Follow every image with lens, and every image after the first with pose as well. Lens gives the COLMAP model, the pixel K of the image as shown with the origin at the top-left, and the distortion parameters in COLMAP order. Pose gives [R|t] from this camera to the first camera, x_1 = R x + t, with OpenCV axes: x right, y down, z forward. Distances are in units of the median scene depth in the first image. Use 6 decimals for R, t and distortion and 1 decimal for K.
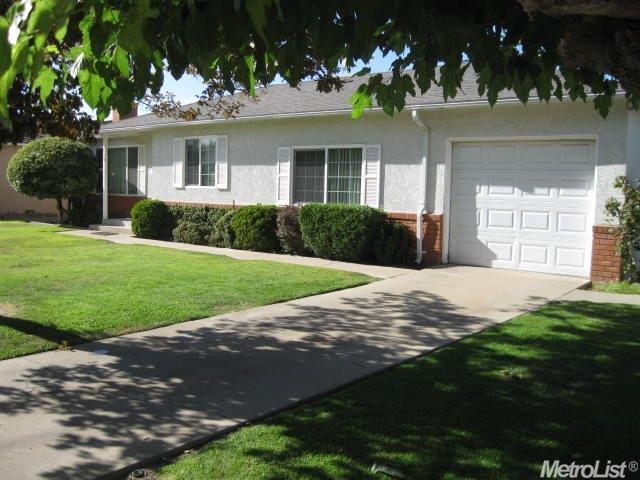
lens RADIAL K [[648.2, 0, 320.0], [0, 648.2, 240.0], [0, 0, 1]] dist [-0.119382, -0.013059]
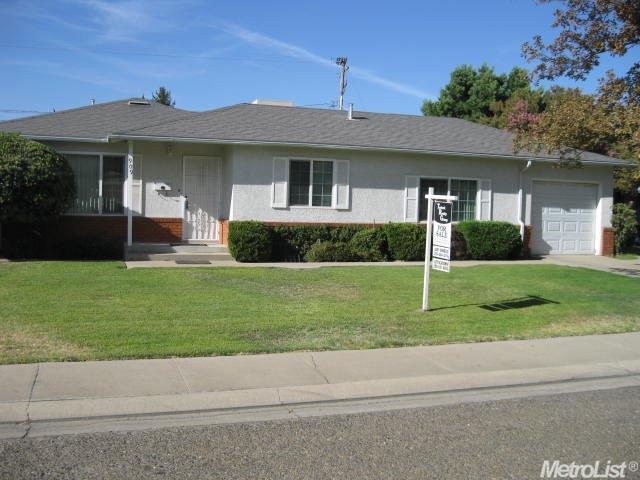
lens RADIAL K [[648.2, 0, 320.0], [0, 648.2, 240.0], [0, 0, 1]] dist [-0.119382, -0.013059]
pose [[0.514858, -0.050248, 0.855801, -1.278800], [0.062906, 0.997804, 0.020740, -0.060178], [-0.854964, 0.043157, 0.516888, 0.544527]]
